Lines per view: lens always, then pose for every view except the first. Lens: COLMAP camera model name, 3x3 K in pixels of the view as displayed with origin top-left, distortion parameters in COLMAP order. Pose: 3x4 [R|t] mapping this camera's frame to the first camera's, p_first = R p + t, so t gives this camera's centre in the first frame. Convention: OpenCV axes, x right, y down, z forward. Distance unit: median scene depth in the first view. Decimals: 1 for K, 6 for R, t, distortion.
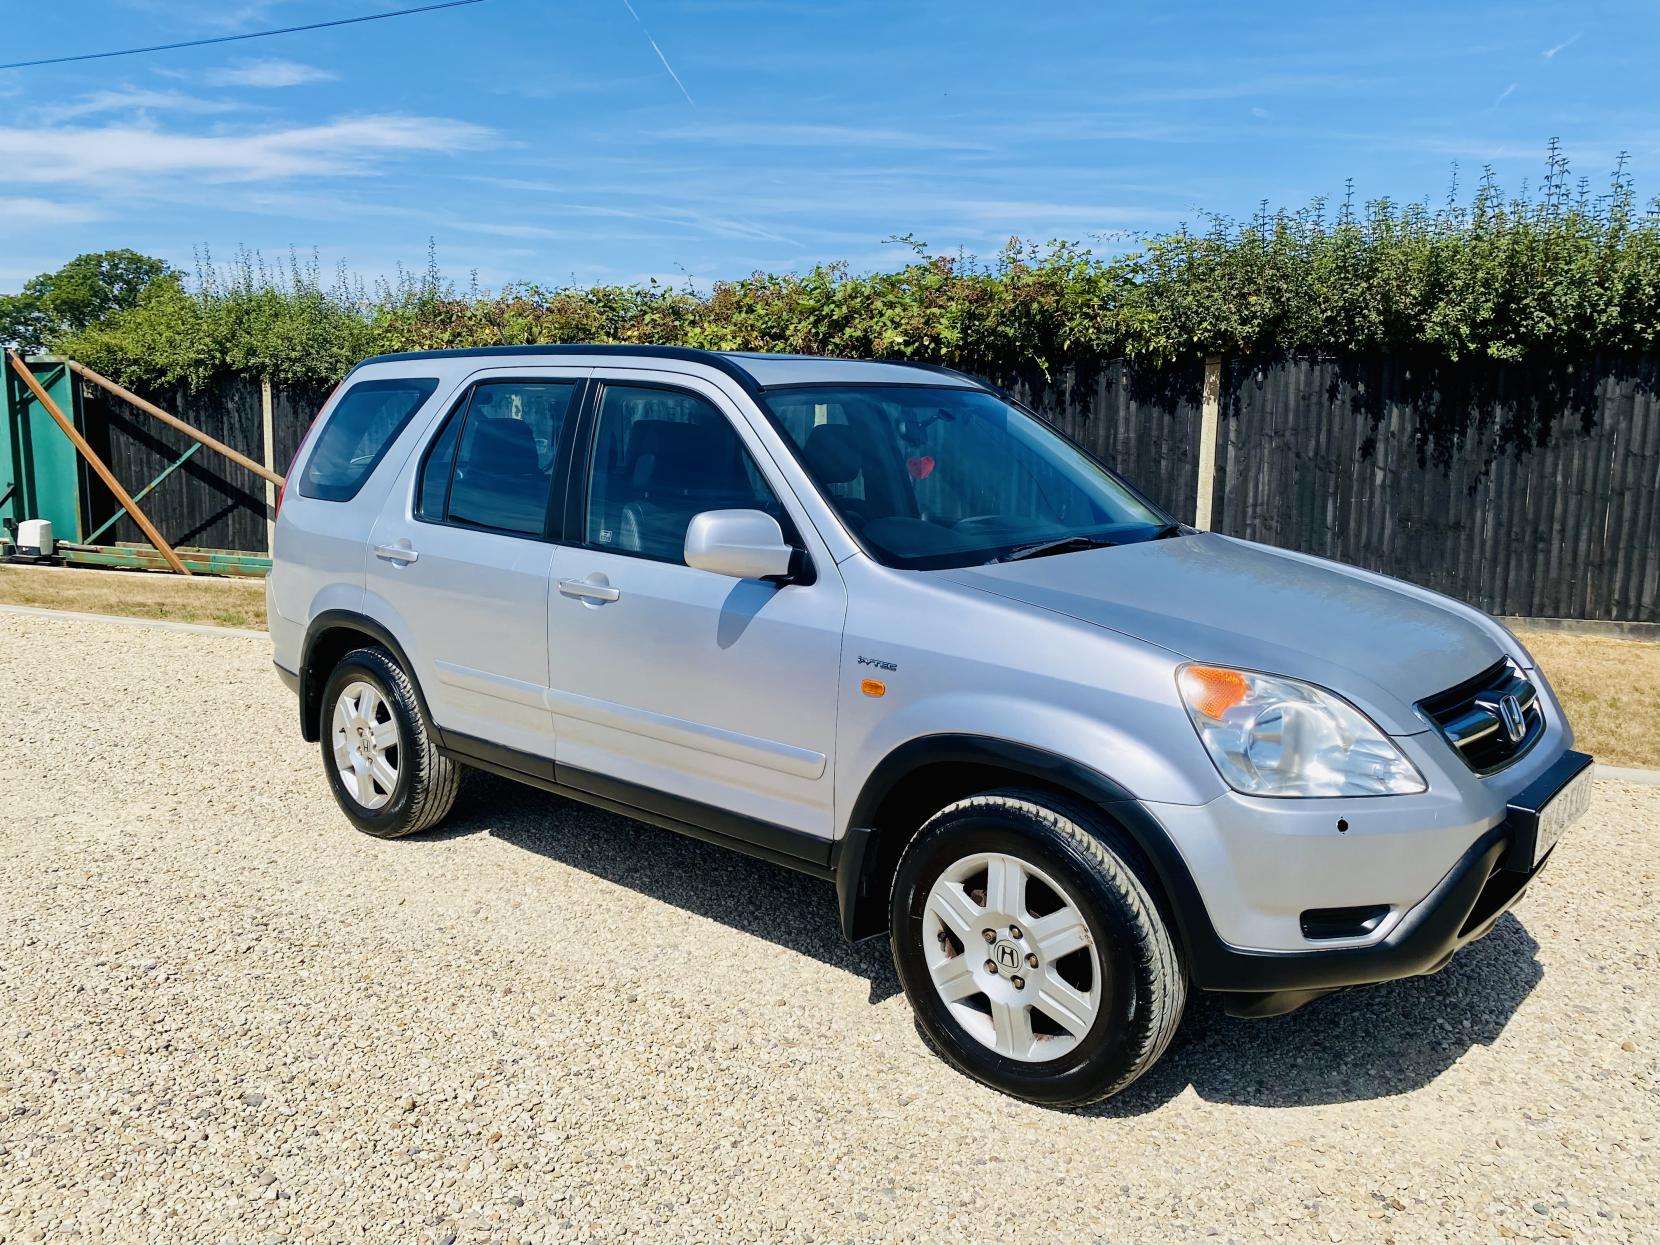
lens RADIAL K [[1283.6, 0, 828.2], [0, 1283.6, 621.5], [0, 0, 1]] dist [0.029922, -0.025803]
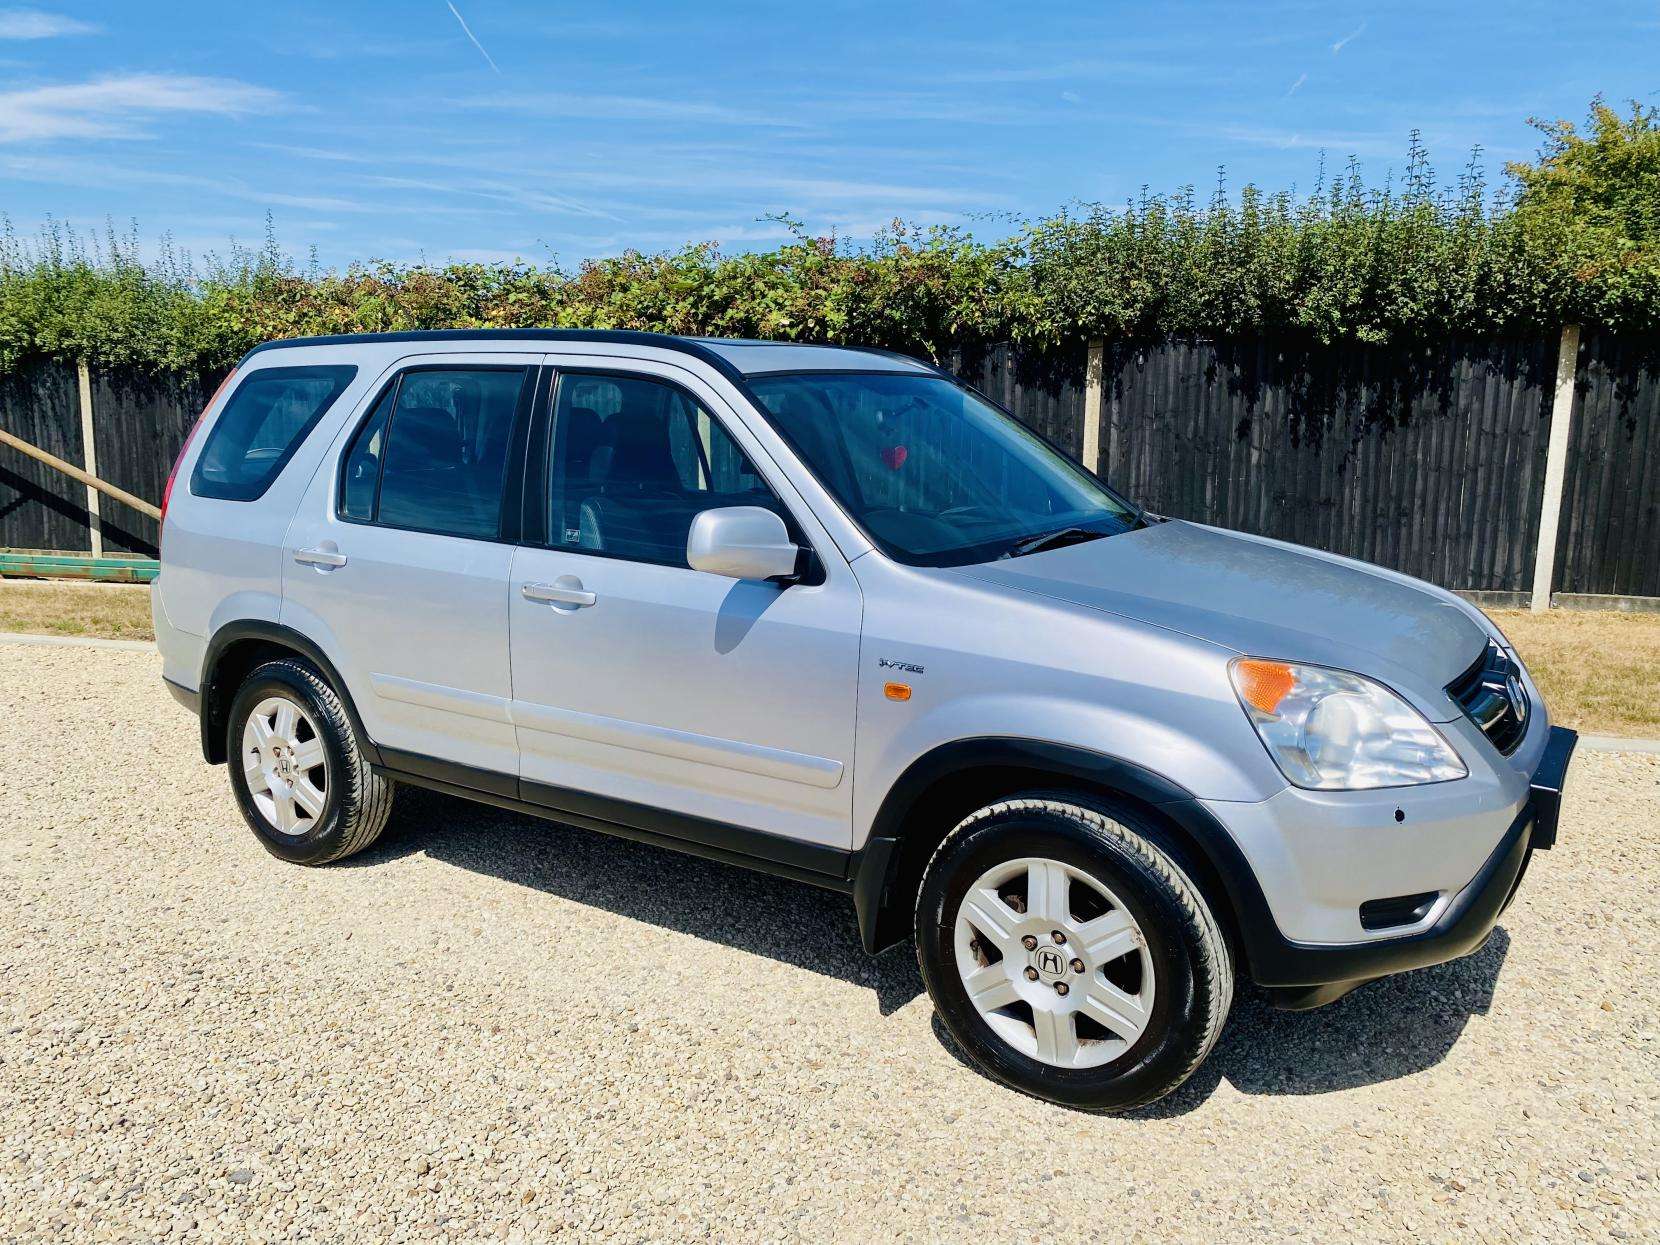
lens RADIAL K [[1283.6, 0, 844.1], [0, 1283.6, 629.8], [0, 0, 1]] dist [0.029922, -0.025803]
pose [[0.990389, -0.030119, 0.134987, -0.101209], [0.027366, 0.999379, 0.022203, -0.012706], [-0.135572, -0.018296, 0.990599, 0.044240]]
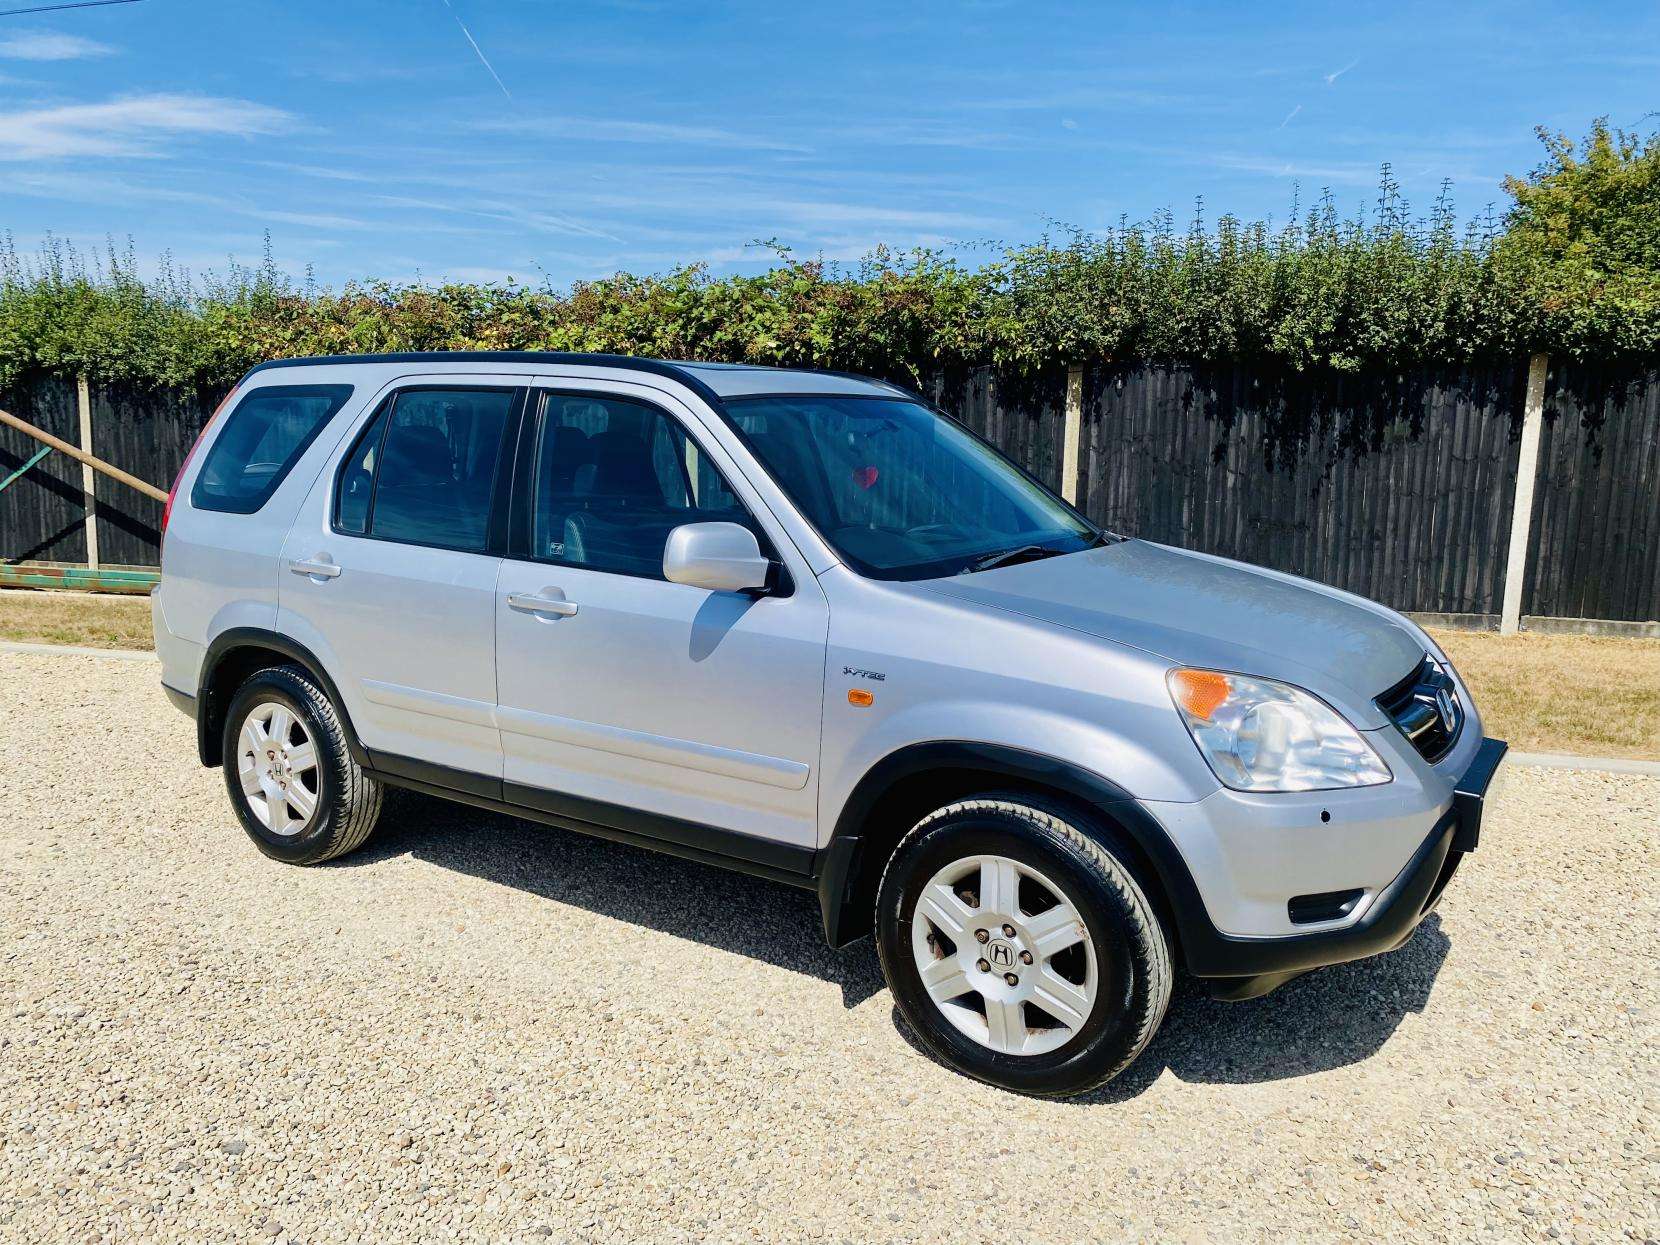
lens RADIAL K [[1283.6, 0, 834.1], [0, 1283.6, 630.6], [0, 0, 1]] dist [0.029922, -0.025803]
pose [[0.990634, -0.019447, 0.135149, -0.092882], [0.018575, 0.999798, 0.007712, -0.007392], [-0.135271, -0.005130, 0.990795, -0.001664]]
